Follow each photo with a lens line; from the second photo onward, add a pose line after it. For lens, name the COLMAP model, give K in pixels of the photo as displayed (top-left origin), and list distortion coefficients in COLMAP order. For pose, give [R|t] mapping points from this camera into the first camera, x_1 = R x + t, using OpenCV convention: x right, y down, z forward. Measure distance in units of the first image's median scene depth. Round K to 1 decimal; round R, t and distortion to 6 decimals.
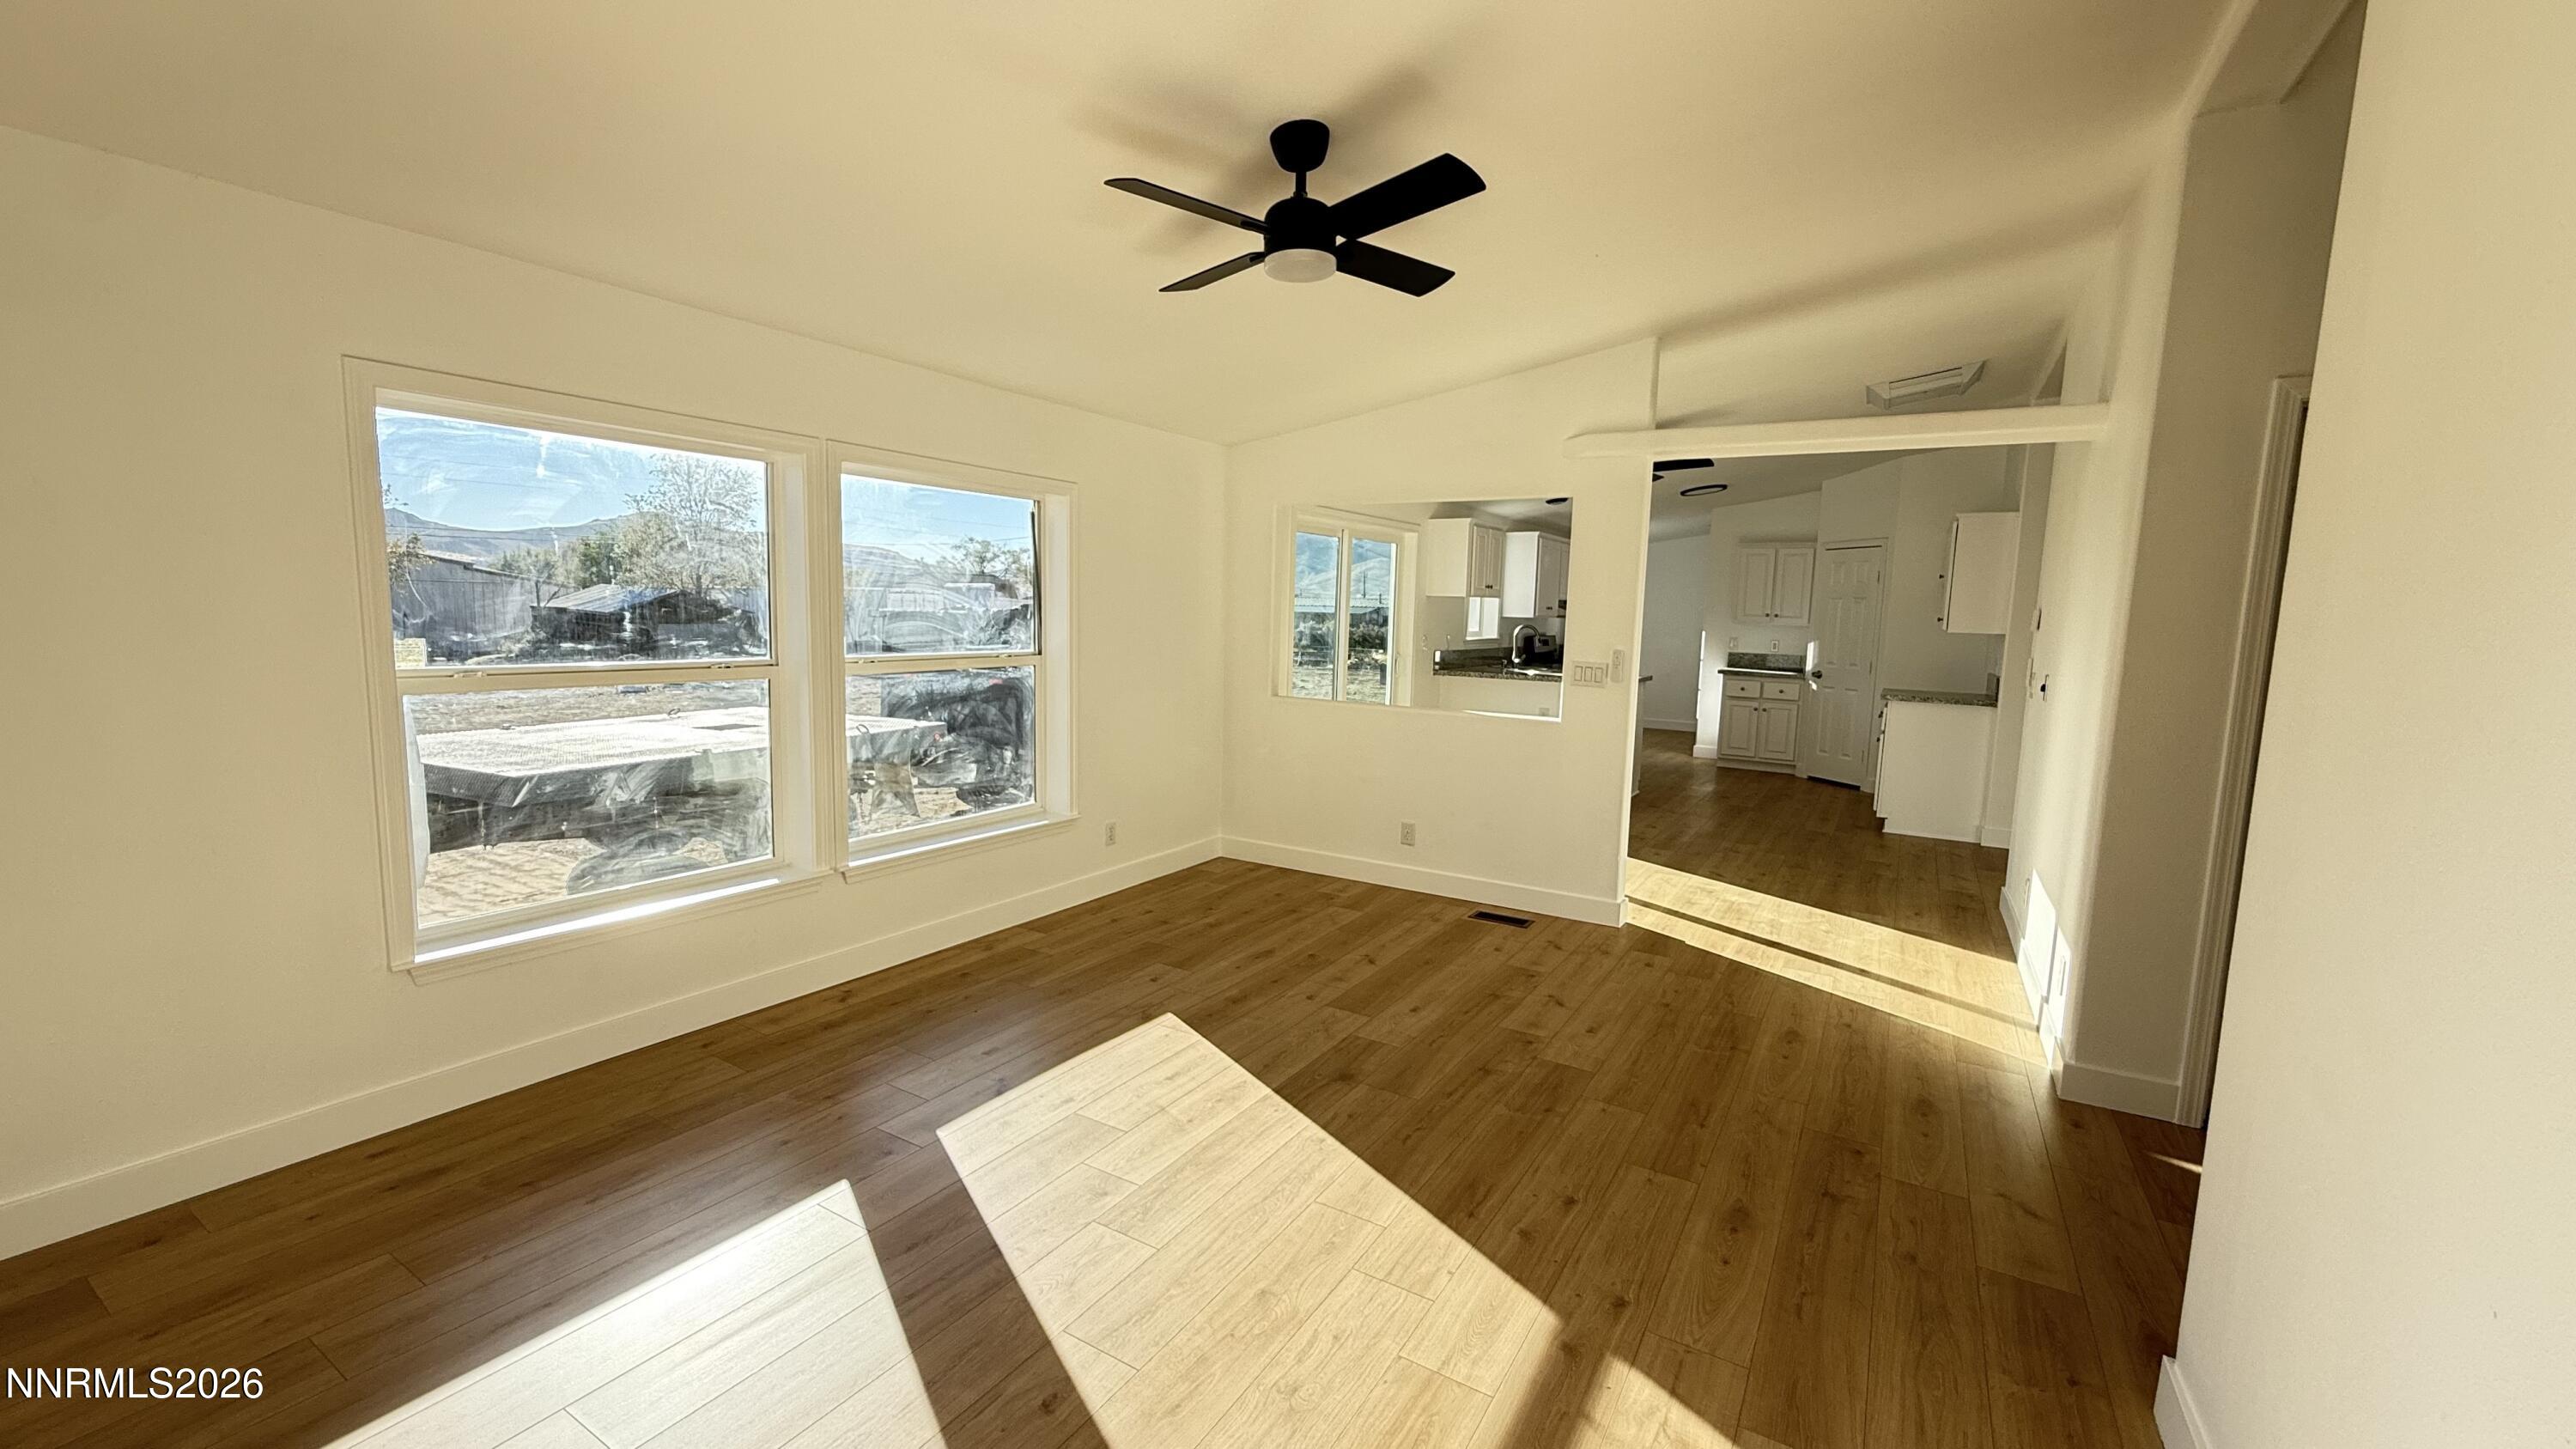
lens RADIAL K [[1038.4, 0, 1288.0], [0, 1038.4, 724.5], [0, 0, 1]] dist [0.011123, -0.000065]
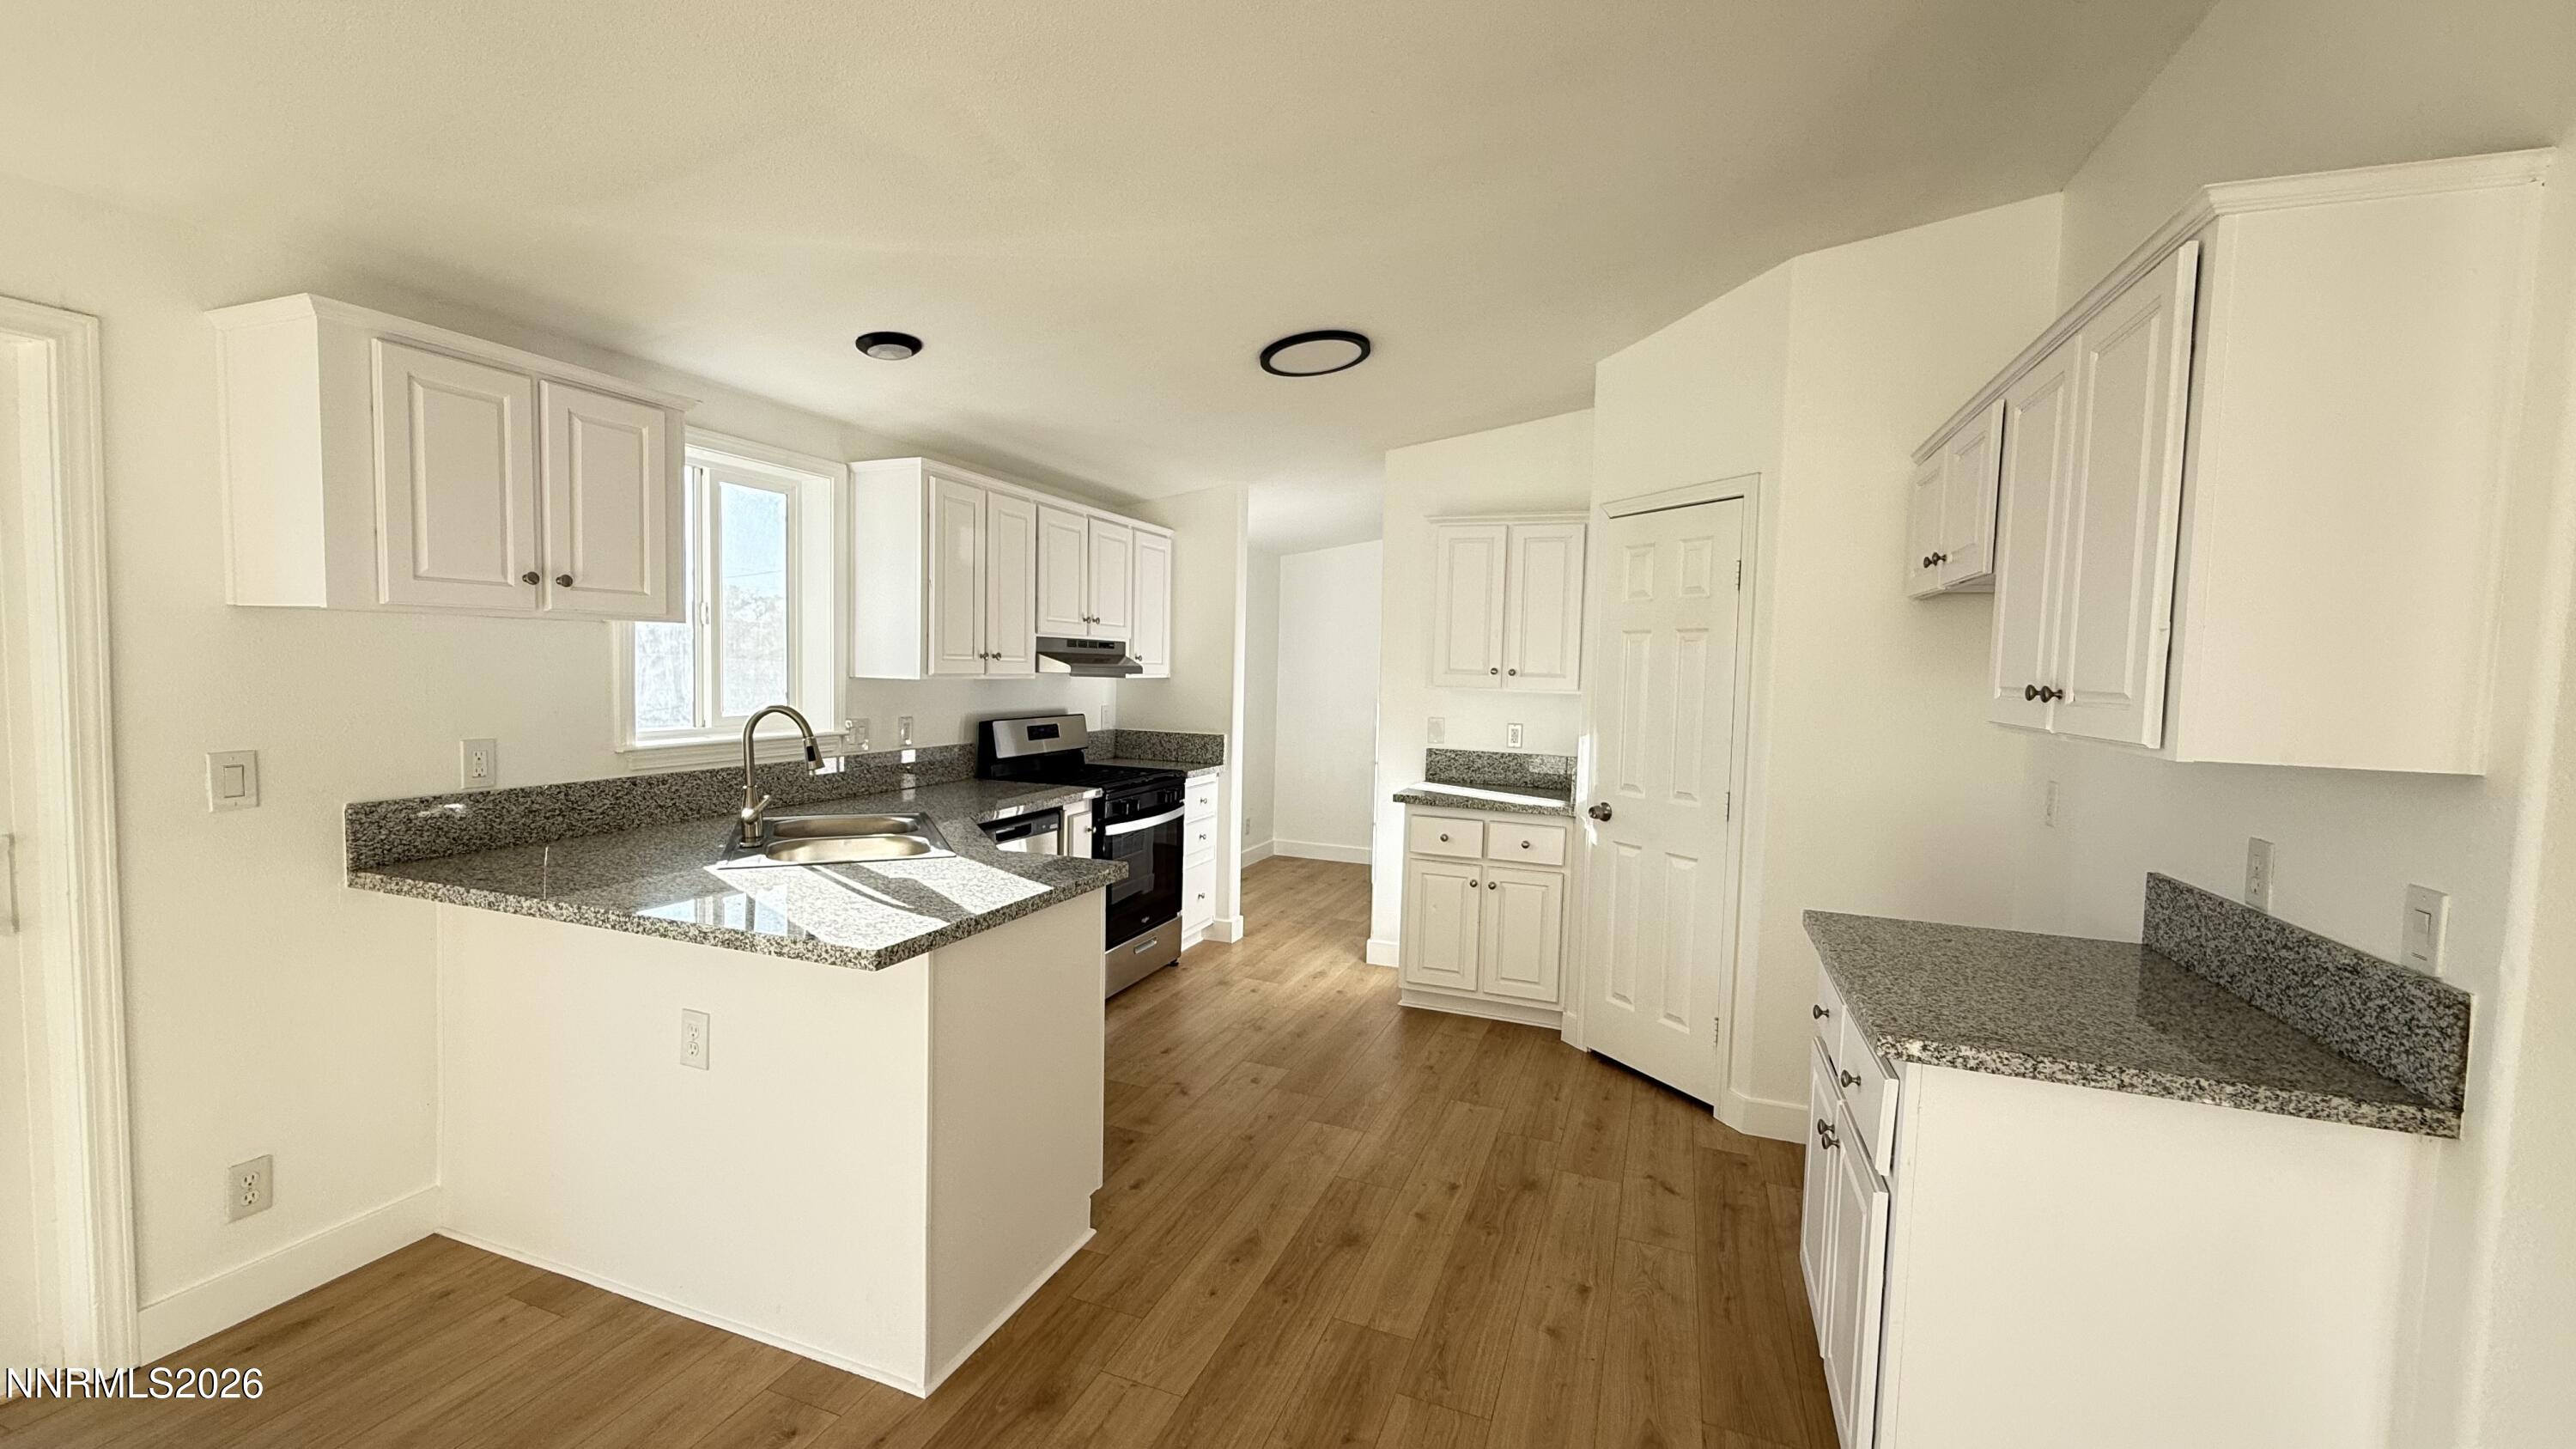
lens RADIAL K [[1038.4, 0, 1288.0], [0, 1038.4, 724.5], [0, 0, 1]] dist [0.011123, -0.000065]
pose [[0.981973, -0.010245, 0.188744, 0.647480], [0.019808, 0.998610, -0.048848, -0.140429], [-0.187981, 0.051706, 0.980811, 1.294071]]
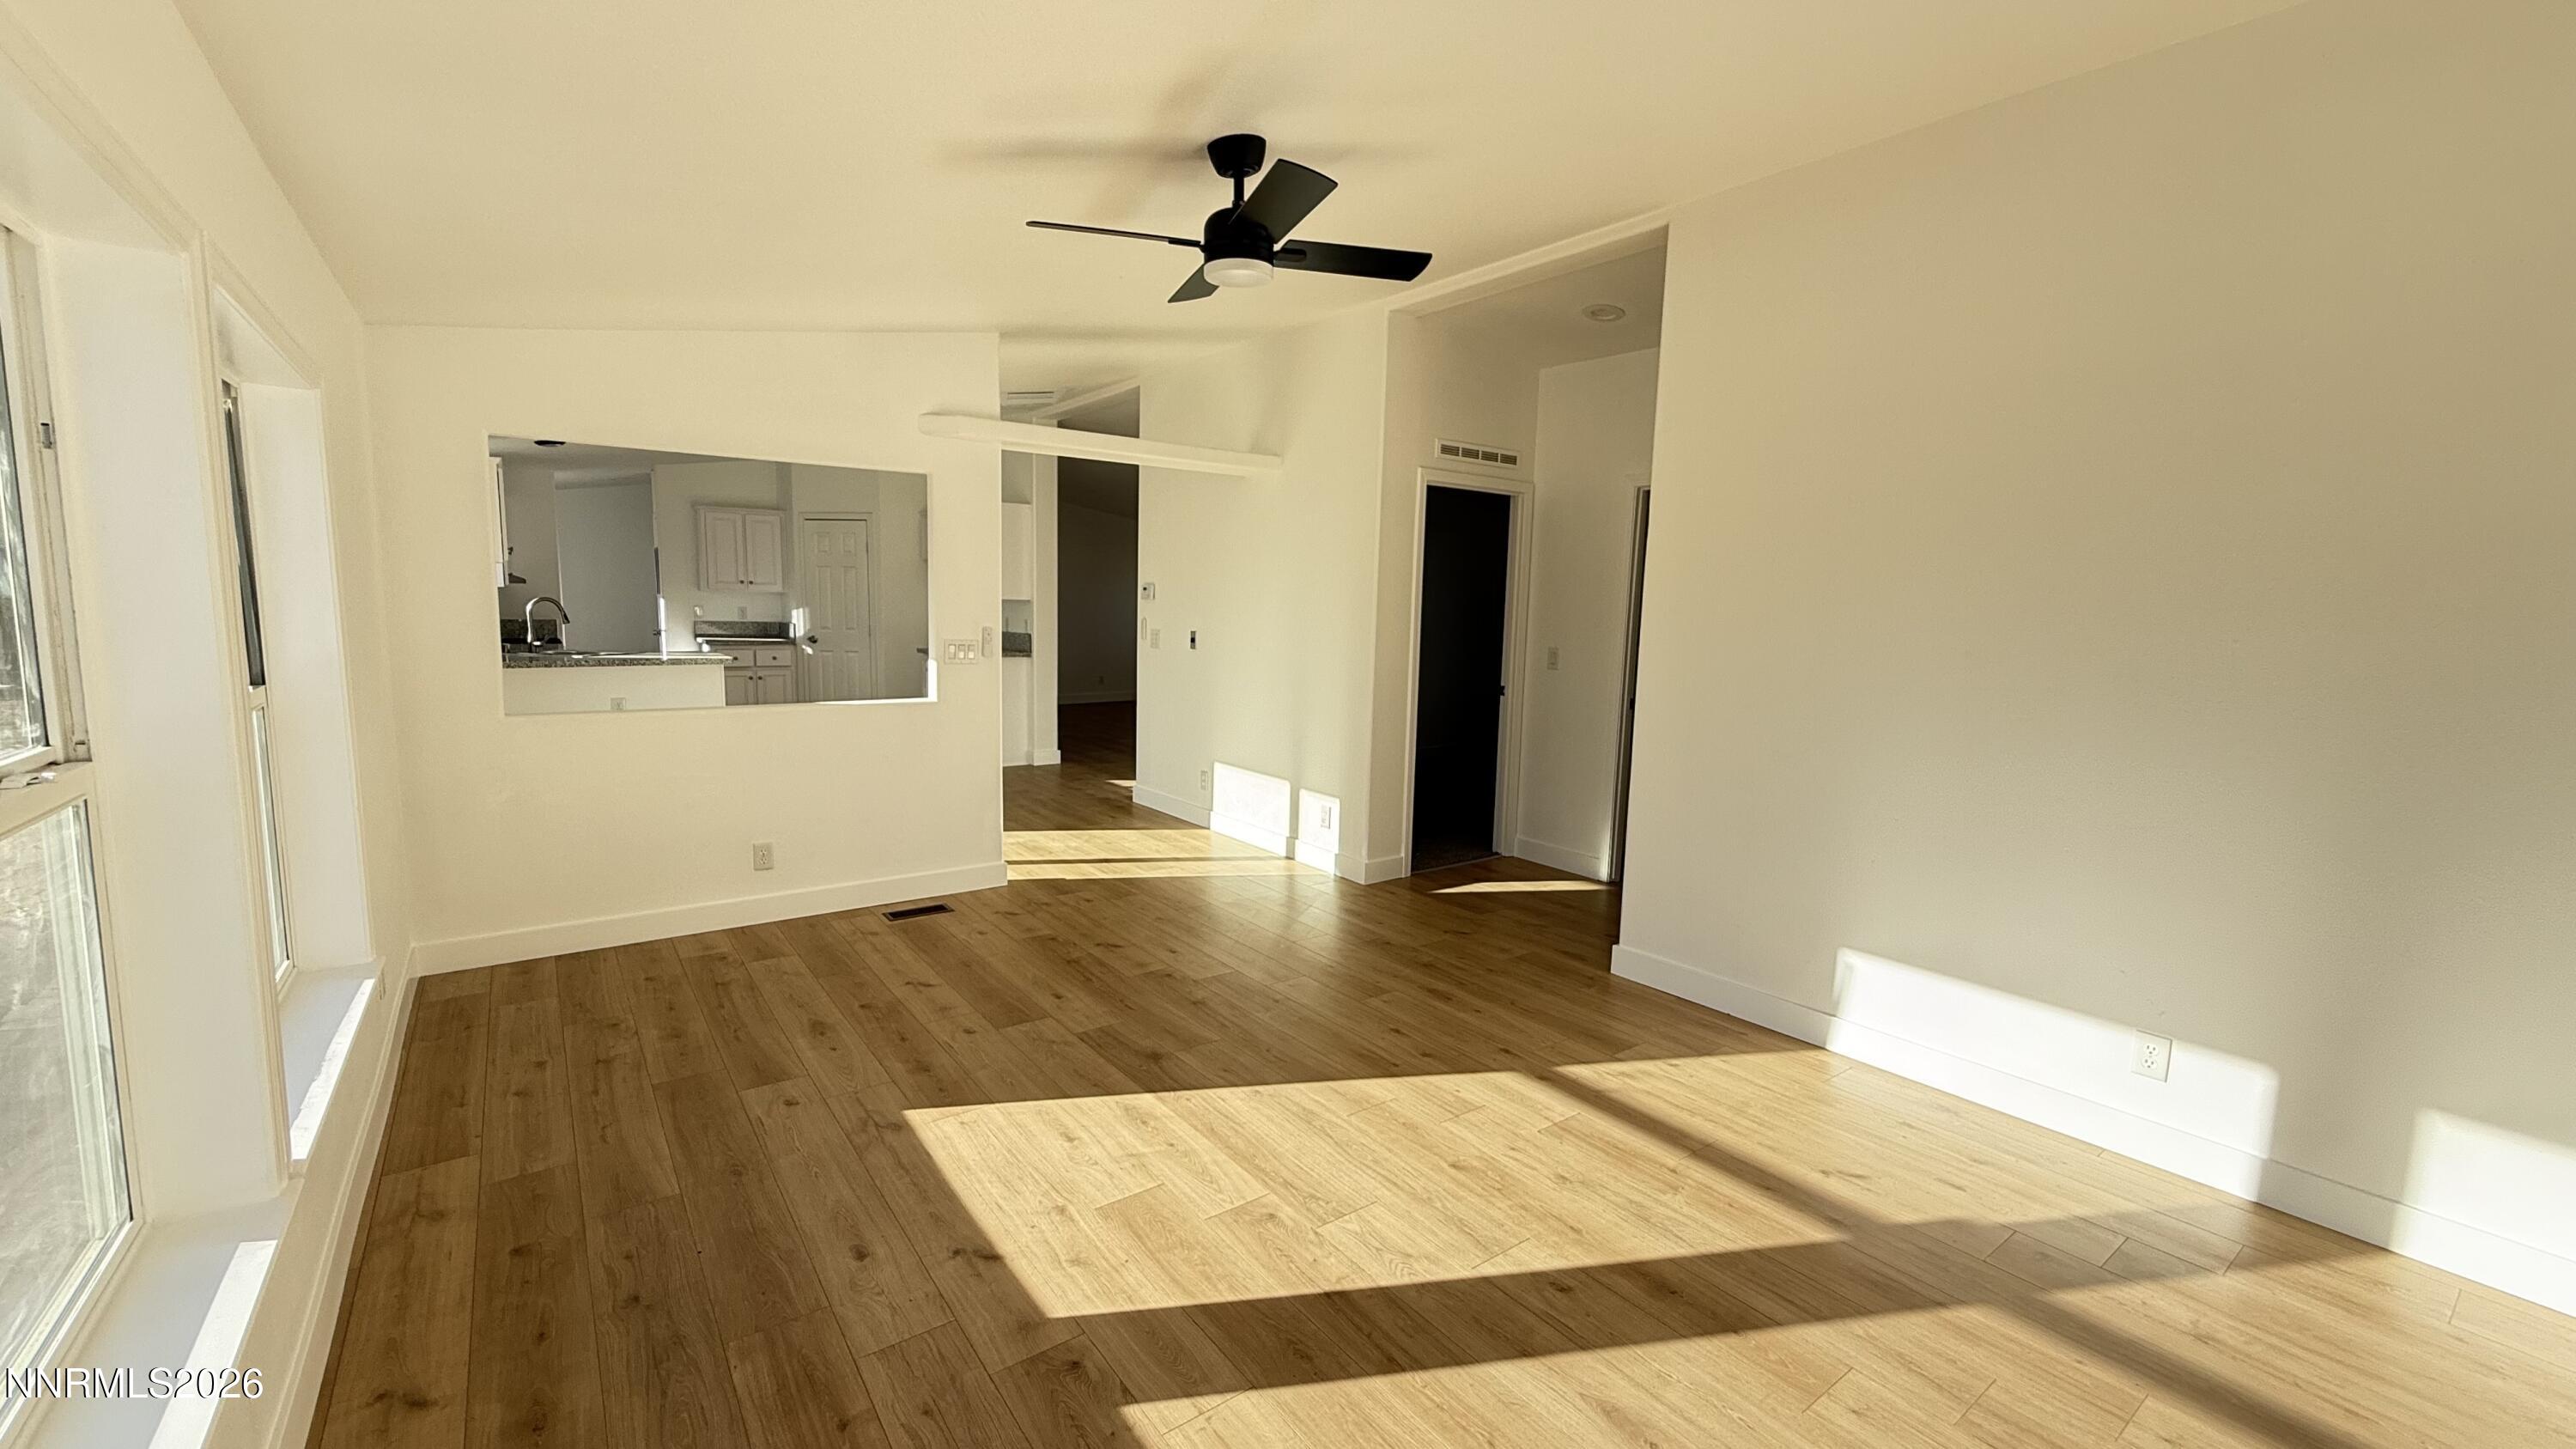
lens RADIAL K [[1026.7, 0, 1297.4], [0, 1026.7, 713.5], [0, 0, 1]] dist [0.011700, -0.000009]
pose [[0.370593, -0.121805, 0.920774, -0.584451], [0.090885, 0.991362, 0.094564, -0.059453], [-0.924338, 0.048639, 0.378462, 0.348012]]
